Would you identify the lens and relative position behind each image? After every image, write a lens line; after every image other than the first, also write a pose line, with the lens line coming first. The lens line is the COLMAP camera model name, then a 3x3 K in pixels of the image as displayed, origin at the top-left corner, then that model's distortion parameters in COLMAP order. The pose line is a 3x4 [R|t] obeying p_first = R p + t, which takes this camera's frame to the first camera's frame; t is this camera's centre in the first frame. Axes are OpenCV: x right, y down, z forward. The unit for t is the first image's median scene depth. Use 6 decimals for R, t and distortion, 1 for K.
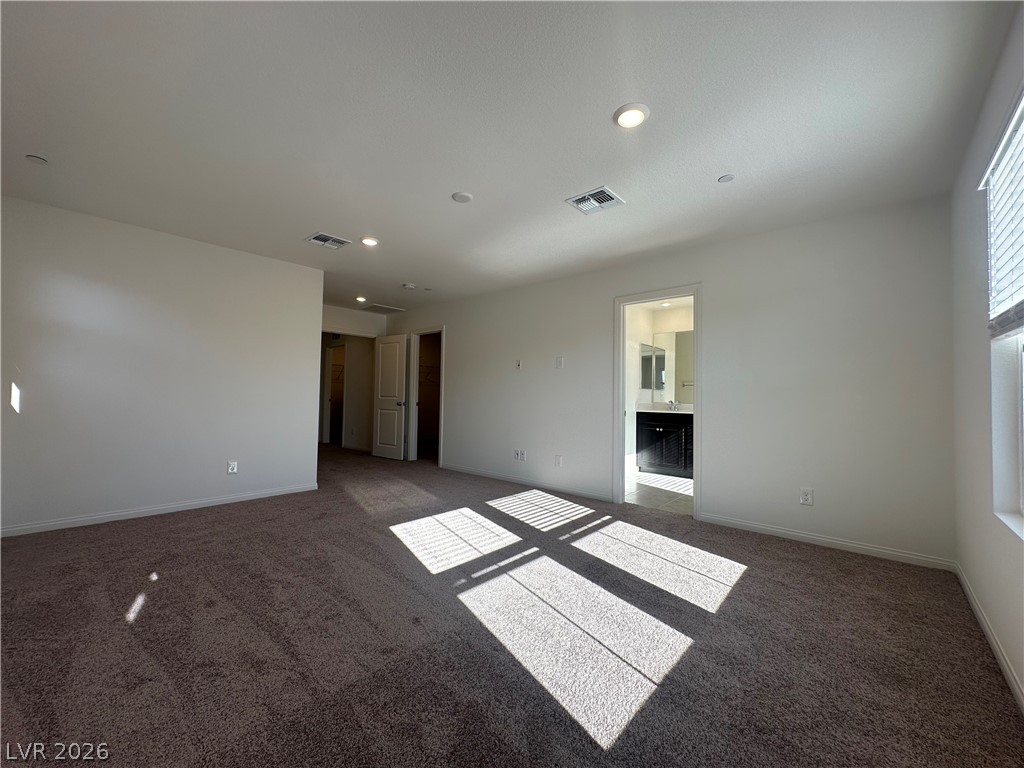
lens RADIAL K [[405.7, 0, 513.5], [0, 405.7, 392.8], [0, 0, 1]] dist [0.018183, 0.000015]
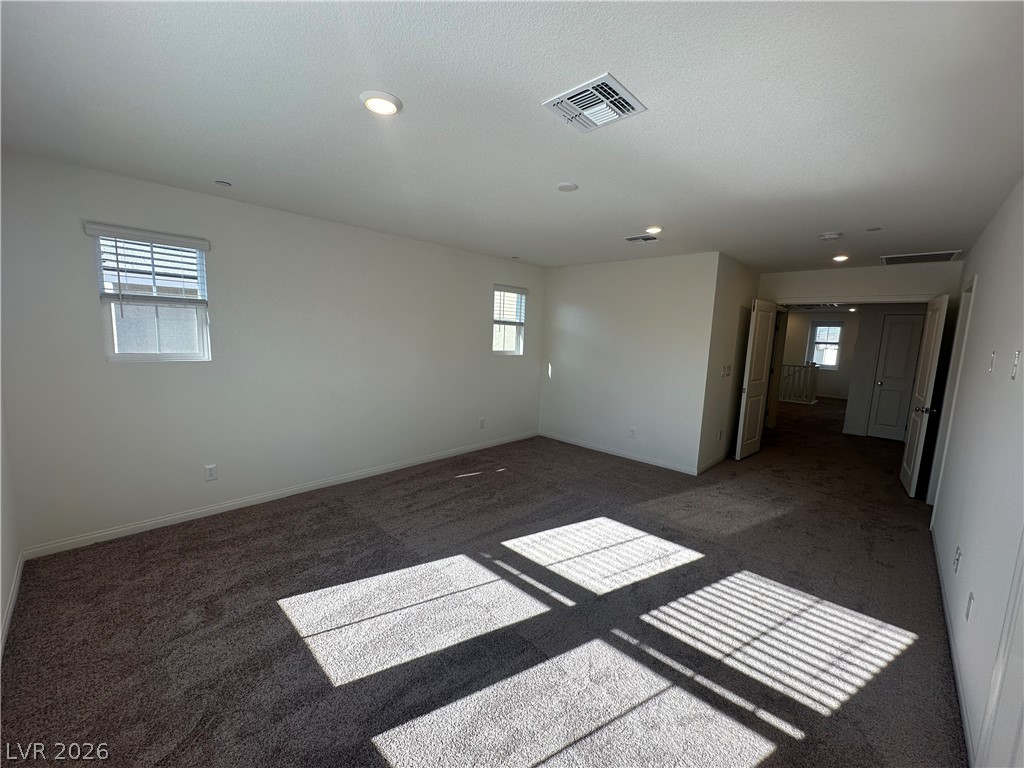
lens RADIAL K [[412.0, 0, 512.4], [0, 412.0, 385.1], [0, 0, 1]] dist [0.002003, -0.000044]
pose [[-0.032447, 0.107854, -0.993637, 0.765753], [-0.030619, 0.993587, 0.108849, -0.122674], [0.999004, 0.033956, -0.028936, 0.831356]]
